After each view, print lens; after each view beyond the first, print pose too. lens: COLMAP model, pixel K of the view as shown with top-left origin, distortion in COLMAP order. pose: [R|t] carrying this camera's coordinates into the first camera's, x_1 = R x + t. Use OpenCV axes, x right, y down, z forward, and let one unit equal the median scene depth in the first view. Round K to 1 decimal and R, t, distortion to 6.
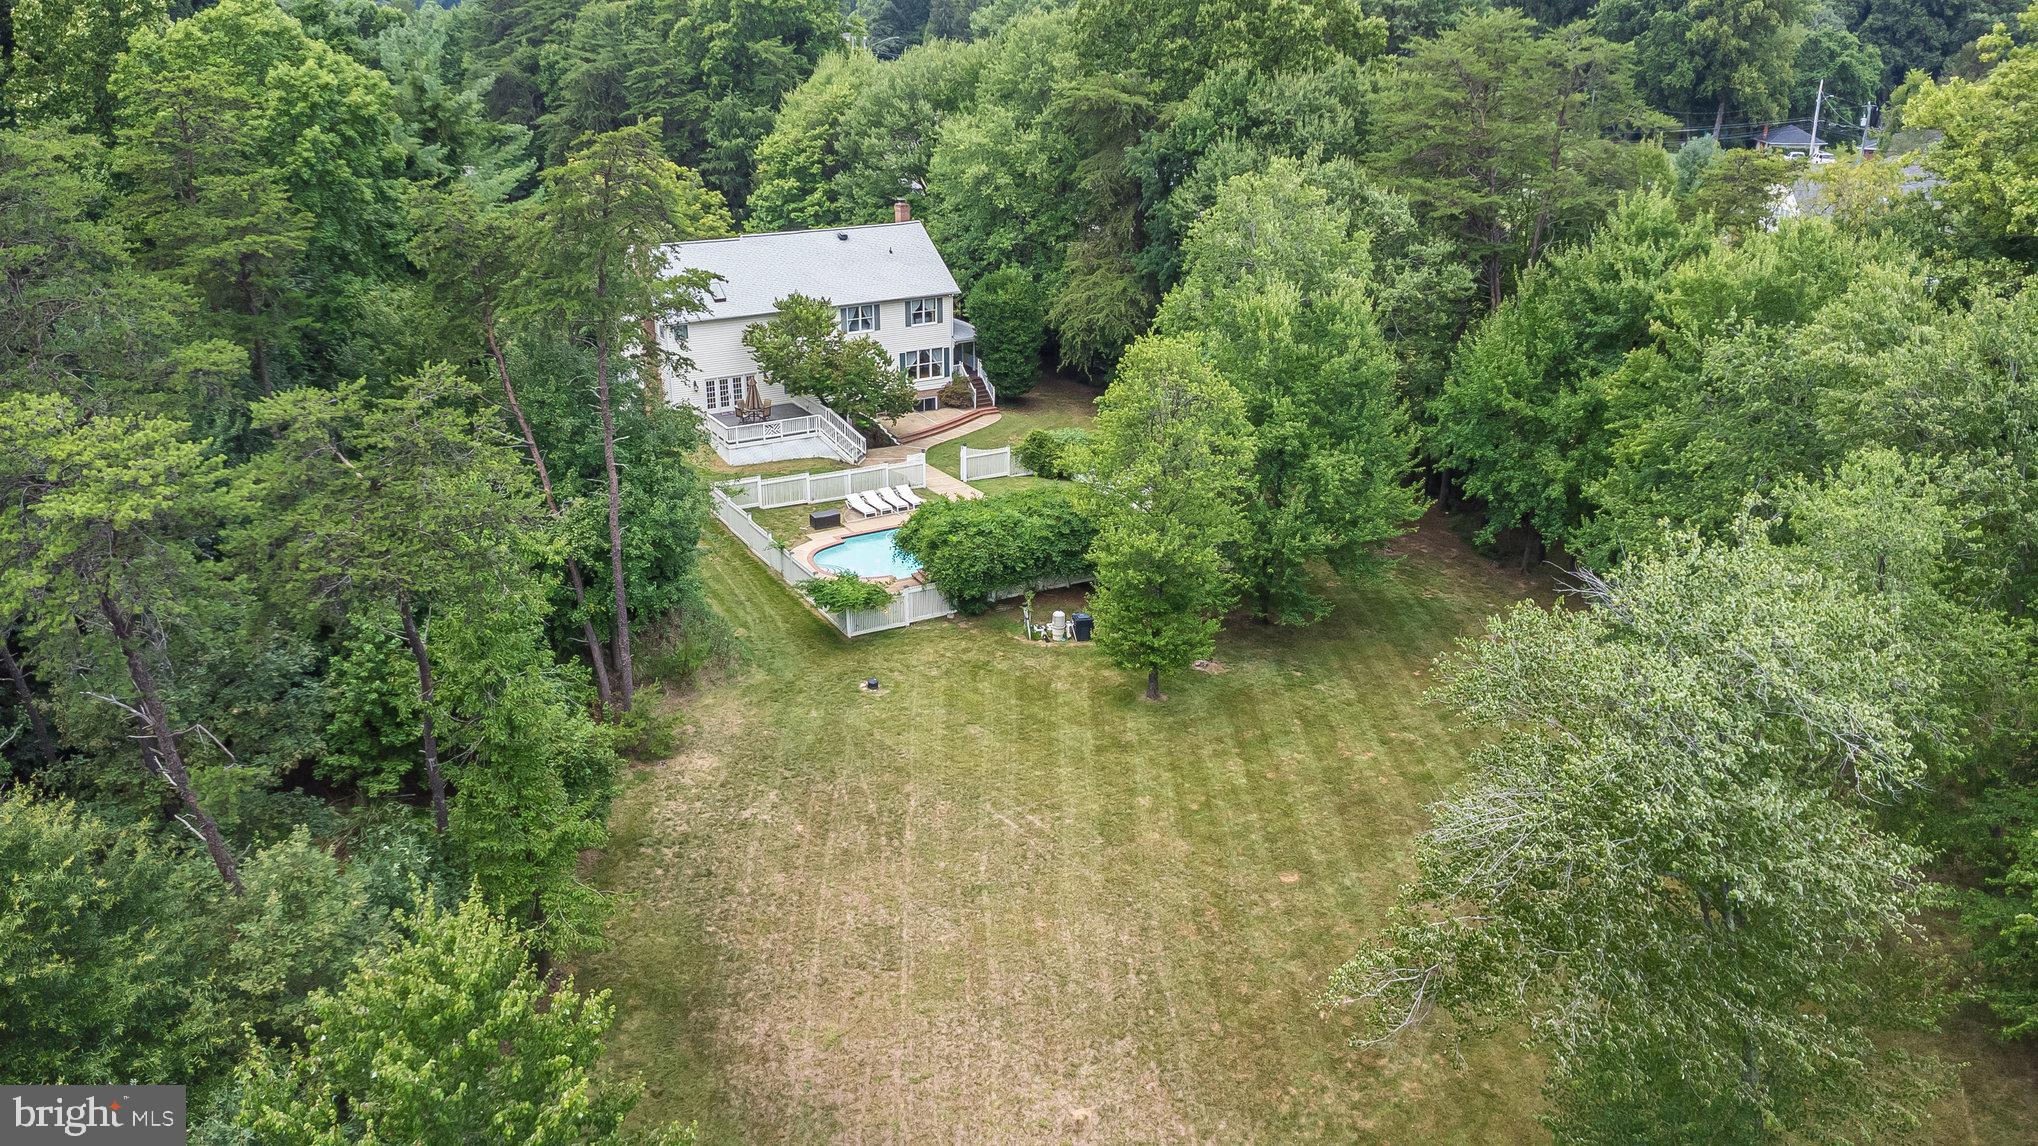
lens RADIAL K [[1502.3, 0, 1025.8], [0, 1502.3, 570.1], [0, 0, 1]] dist [0.031214, -0.016347]
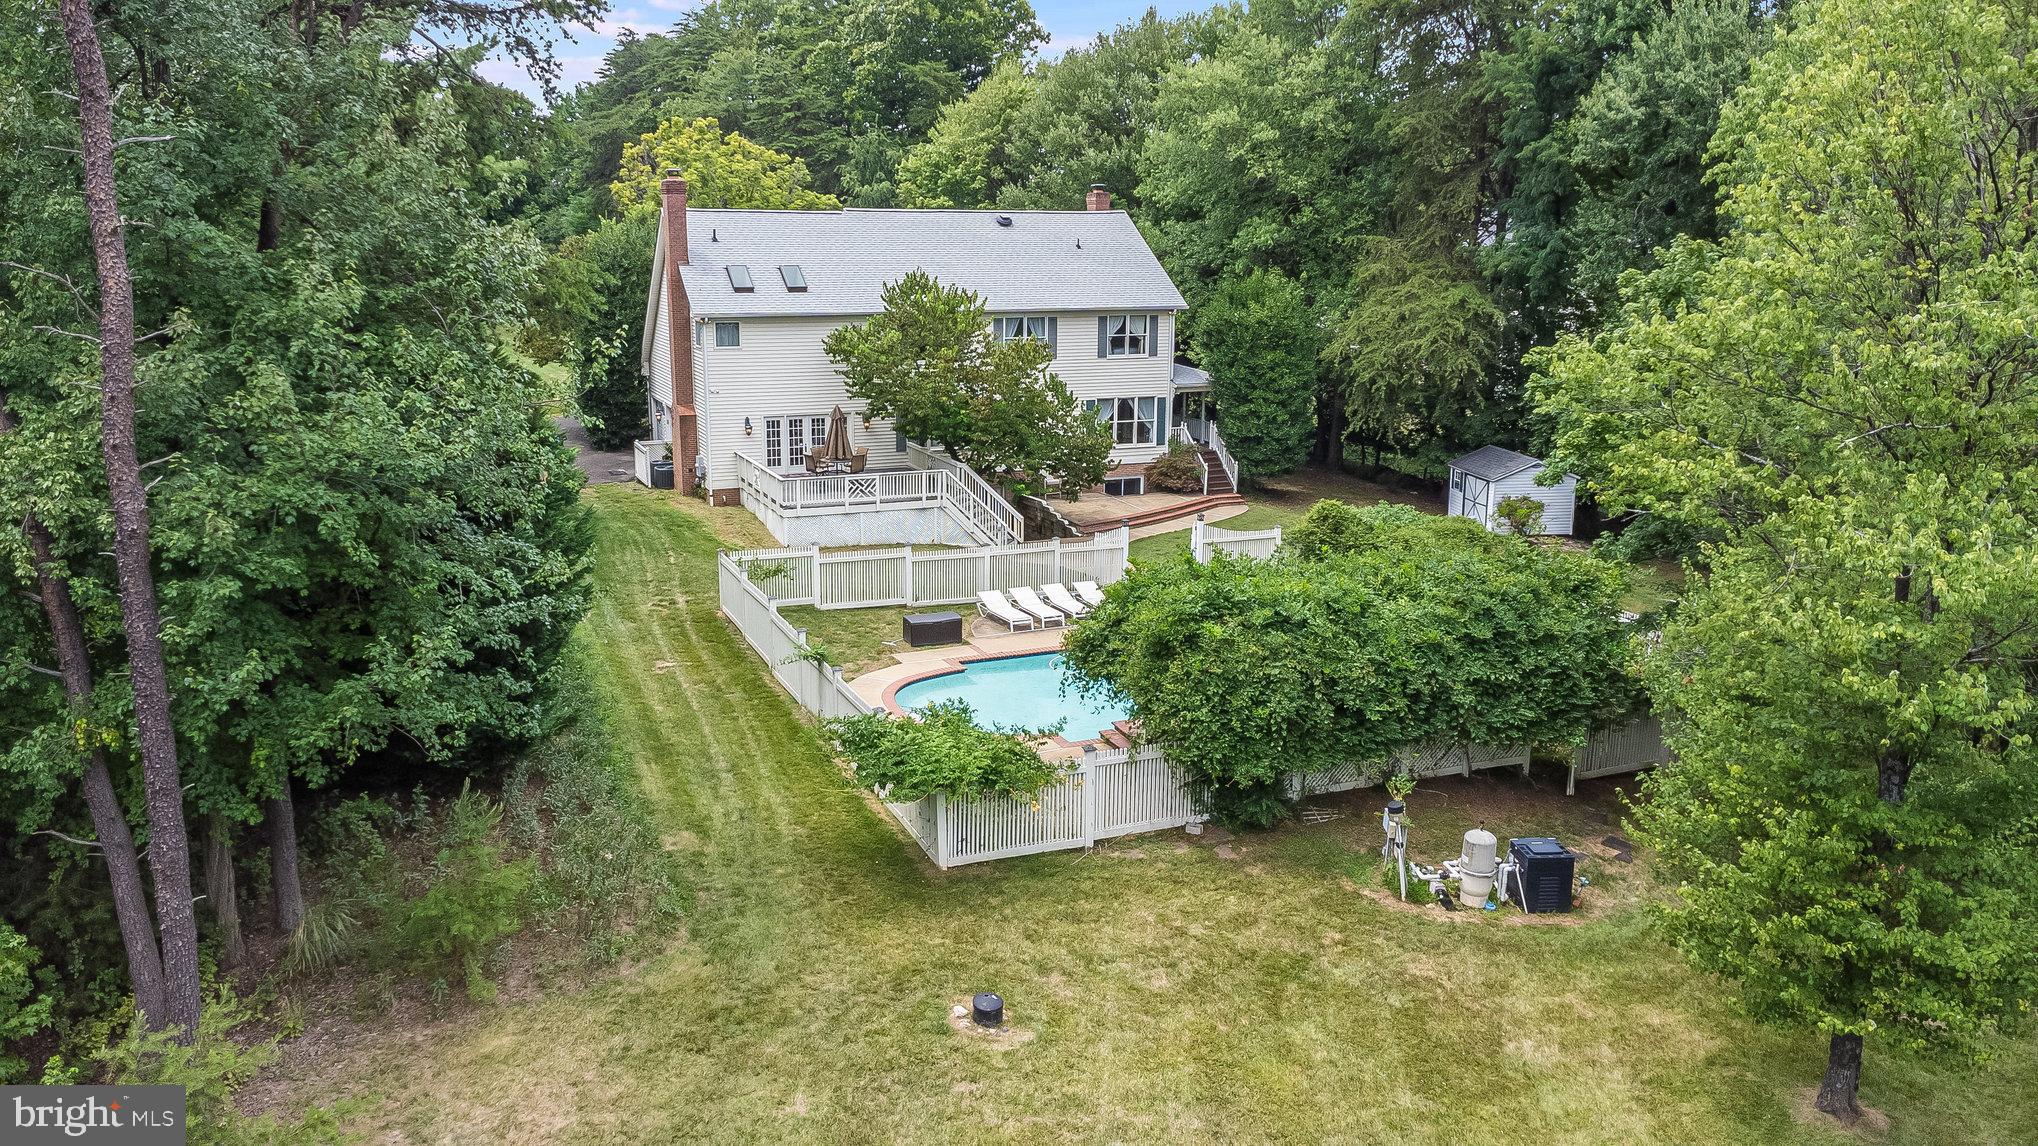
lens RADIAL K [[1502.3, 0, 1025.9], [0, 1502.3, 565.7], [0, 0, 1]] dist [0.031214, -0.016347]
pose [[0.992724, 0.030894, -0.116378, -0.041889], [-0.048009, 0.987930, -0.147270, 0.018697], [0.110424, 0.151786, 0.982226, 0.485352]]
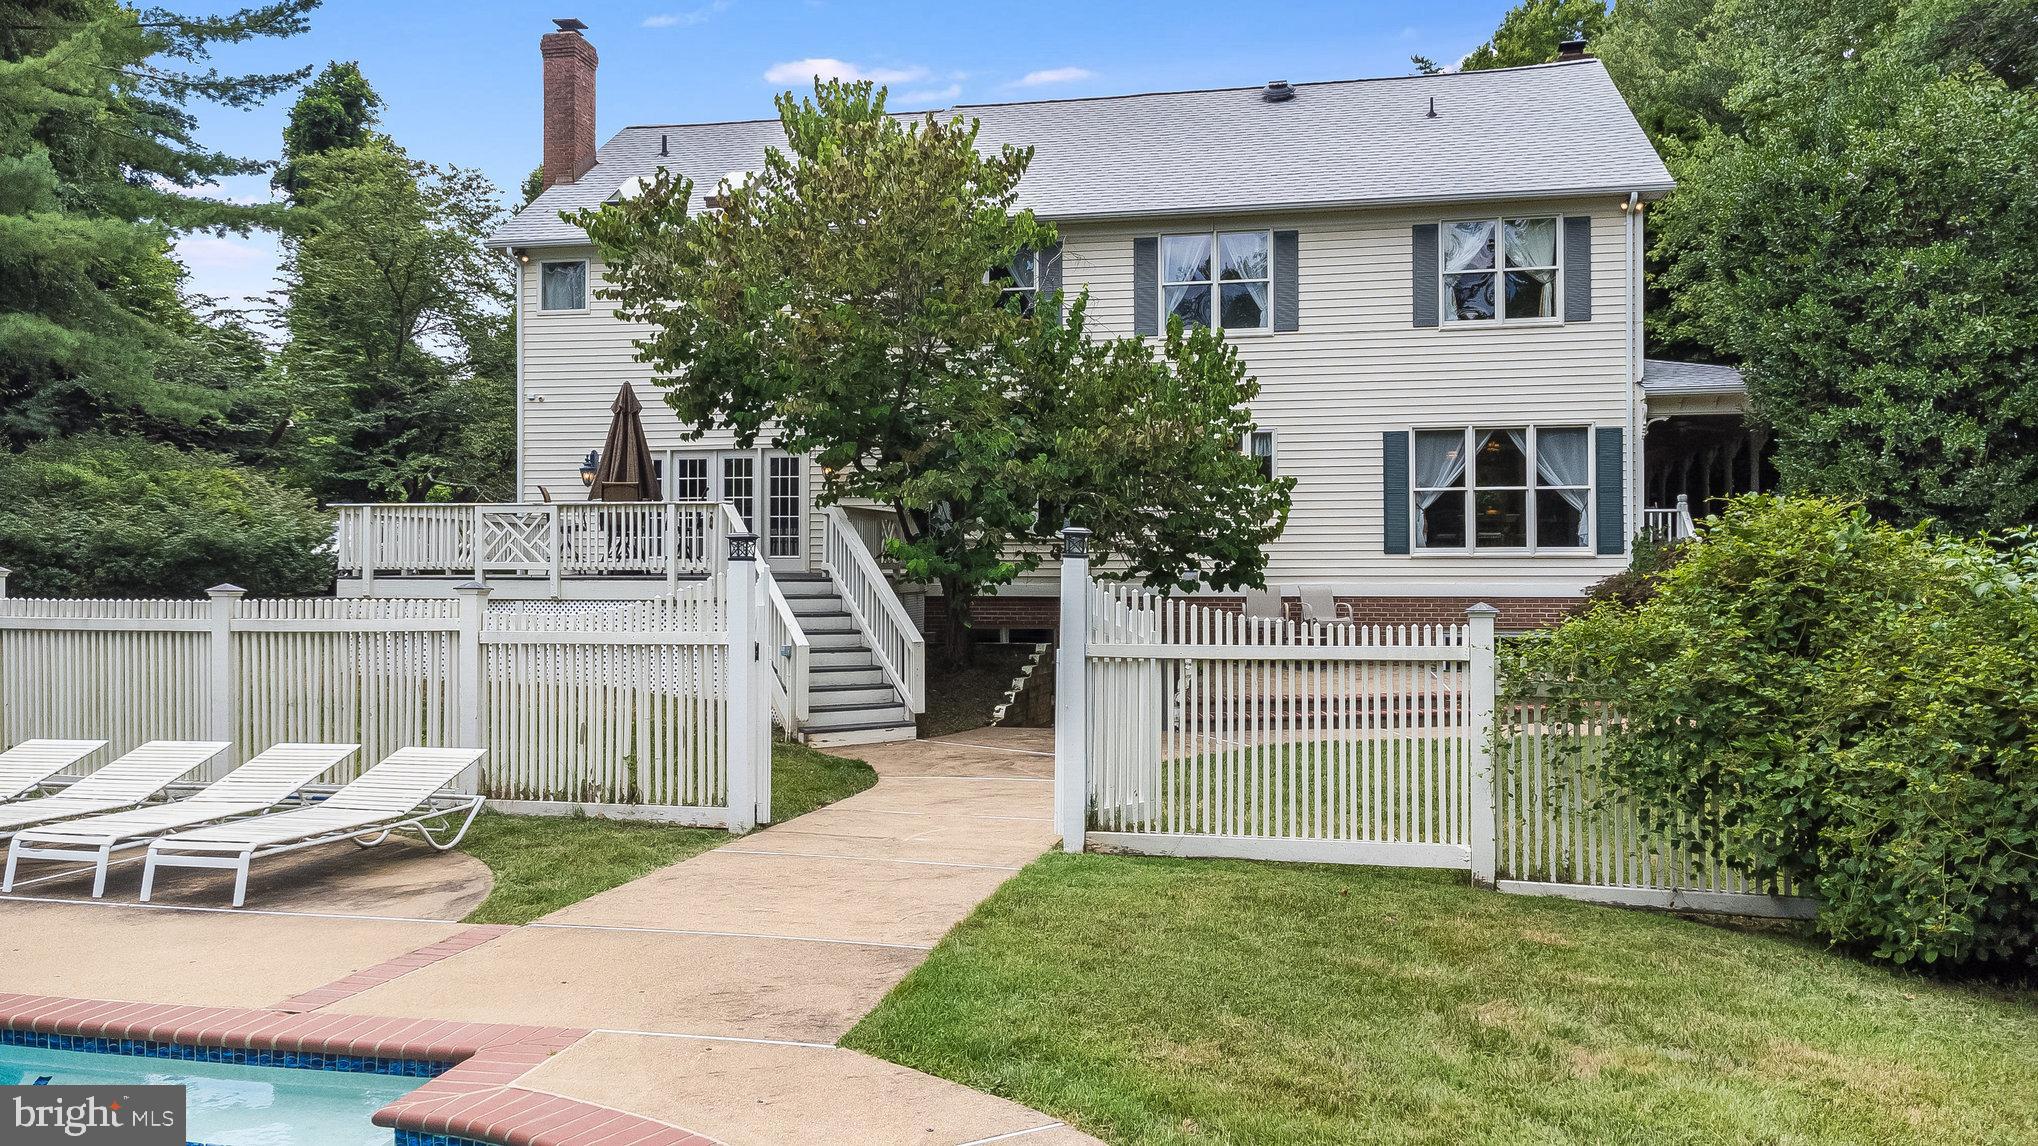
lens RADIAL K [[1329.2, 0, 1022.9], [0, 1329.2, 567.7], [0, 0, 1]] dist [-0.002281, -0.003870]
pose [[0.744418, 0.012687, -0.667593, 0.024628], [-0.244414, 0.935606, -0.254760, -0.061711], [0.621372, 0.352817, 0.699583, 0.988322]]
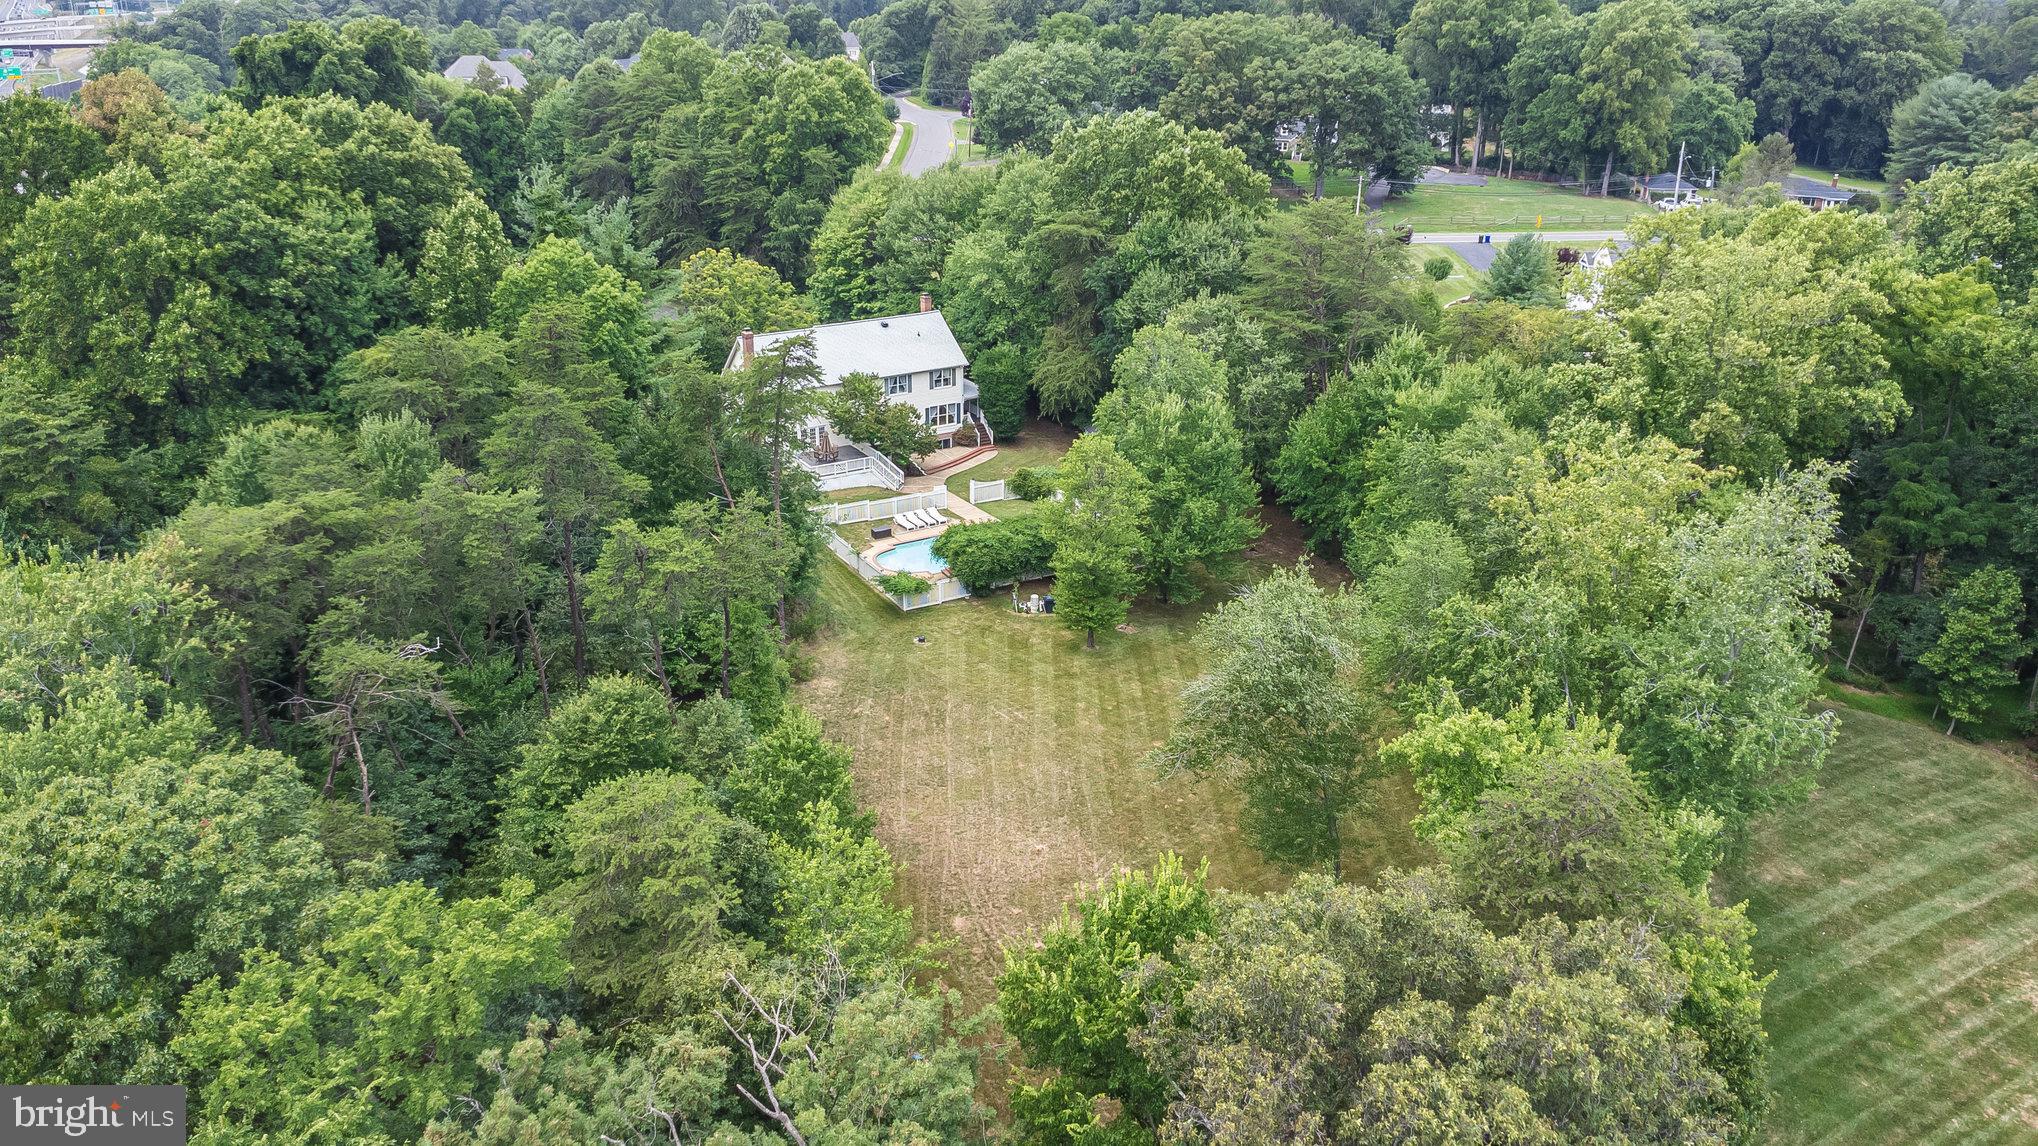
lens RADIAL K [[1502.3, 0, 1014.2], [0, 1502.3, 580.8], [0, 0, 1]] dist [0.031214, -0.016347]
pose [[0.999997, 0.000094, -0.002442, 0.003167], [-0.000029, 0.999639, 0.026884, -0.025123], [0.002444, -0.026884, 0.999636, -0.496127]]
